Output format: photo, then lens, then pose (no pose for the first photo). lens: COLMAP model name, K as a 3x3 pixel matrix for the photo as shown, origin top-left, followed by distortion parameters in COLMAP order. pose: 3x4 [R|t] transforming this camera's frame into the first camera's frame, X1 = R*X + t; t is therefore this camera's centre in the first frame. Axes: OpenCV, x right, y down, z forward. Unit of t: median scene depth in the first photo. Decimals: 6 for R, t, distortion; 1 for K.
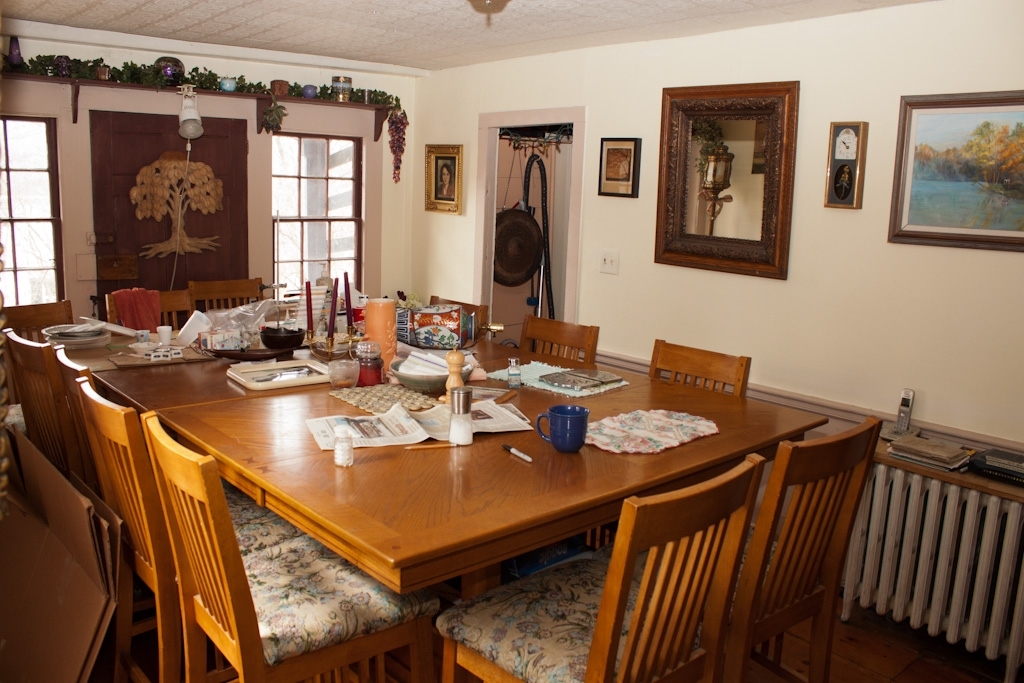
lens RADIAL K [[842.7, 0, 506.8], [0, 842.7, 333.7], [0, 0, 1]] dist [-0.154491, 0.132323]
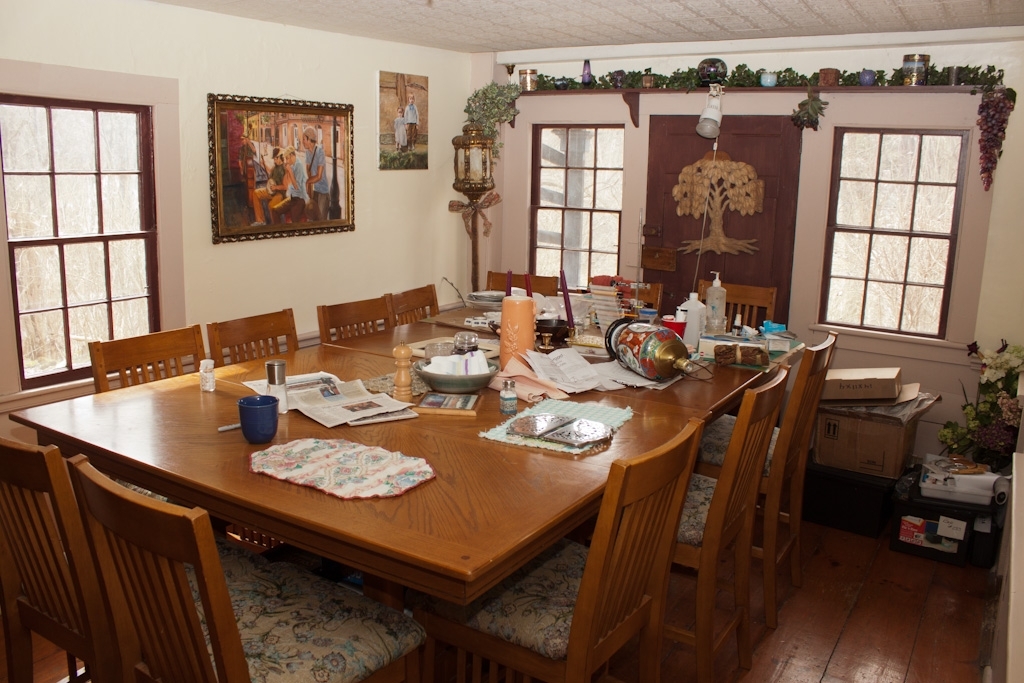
lens RADIAL K [[842.7, 0, 510.2], [0, 842.7, 338.8], [0, 0, 1]] dist [-0.154491, 0.132323]
pose [[0.289659, 0.170120, -0.941890, 0.519482], [-0.180117, 0.976184, 0.120923, -0.073975], [0.940030, 0.134623, 0.313402, 0.468917]]
